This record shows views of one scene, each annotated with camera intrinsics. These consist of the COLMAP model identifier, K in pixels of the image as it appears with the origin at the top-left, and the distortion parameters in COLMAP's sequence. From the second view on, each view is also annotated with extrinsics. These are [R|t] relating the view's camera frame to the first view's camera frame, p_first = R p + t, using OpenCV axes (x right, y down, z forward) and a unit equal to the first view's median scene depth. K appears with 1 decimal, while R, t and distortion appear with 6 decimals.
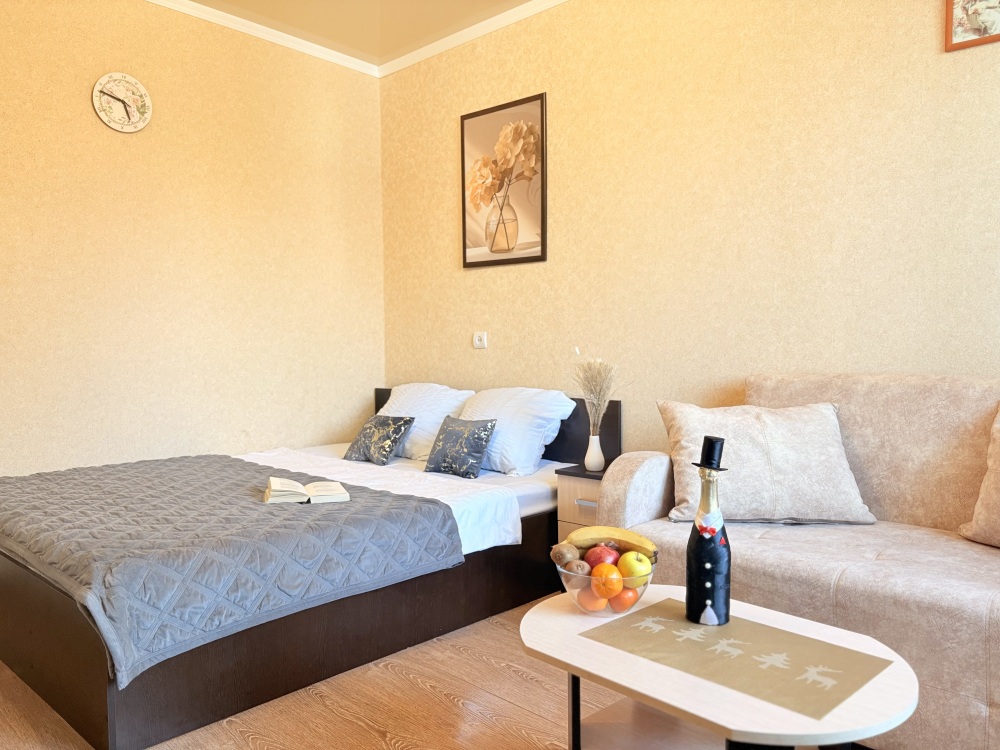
lens RADIAL K [[761.3, 0, 503.2], [0, 761.3, 379.3], [0, 0, 1]] dist [0.032889, -0.040387]
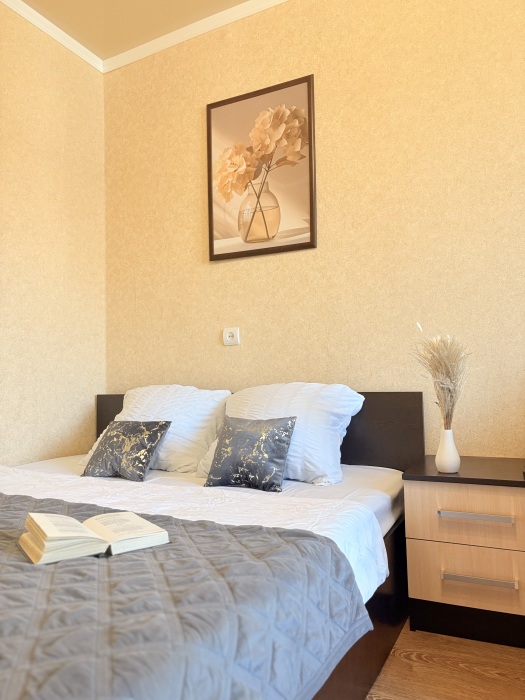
lens RADIAL K [[532.9, 0, 263.6], [0, 532.9, 353.4], [0, 0, 1]] dist [0.032889, -0.040387]
pose [[0.963229, -0.001723, 0.268677, -0.183059], [0.026977, 0.995546, -0.090332, 0.032057], [-0.267325, 0.094258, 0.958985, 0.397473]]
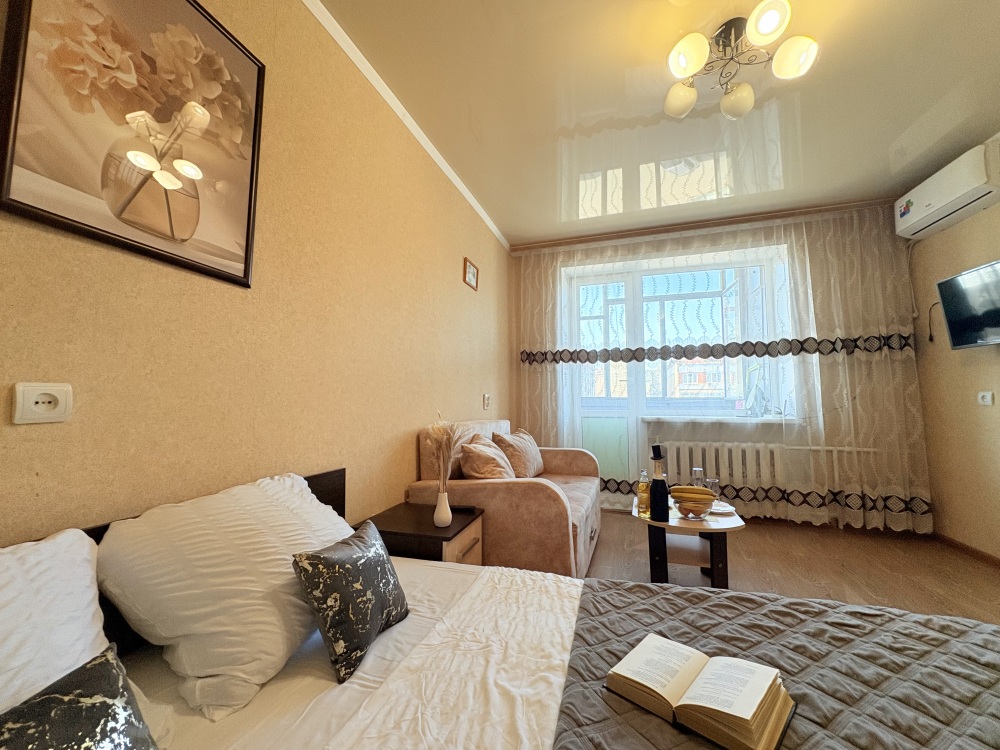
lens RADIAL K [[399.8, 0, 498.5], [0, 399.8, 372.8], [0, 0, 1]] dist [0.001130, -0.000394]
pose [[-0.429395, 0.072452, 0.900206, -0.359564], [0.042634, 0.997292, -0.059930, -0.048530], [-0.902110, 0.012645, -0.431321, 0.951666]]
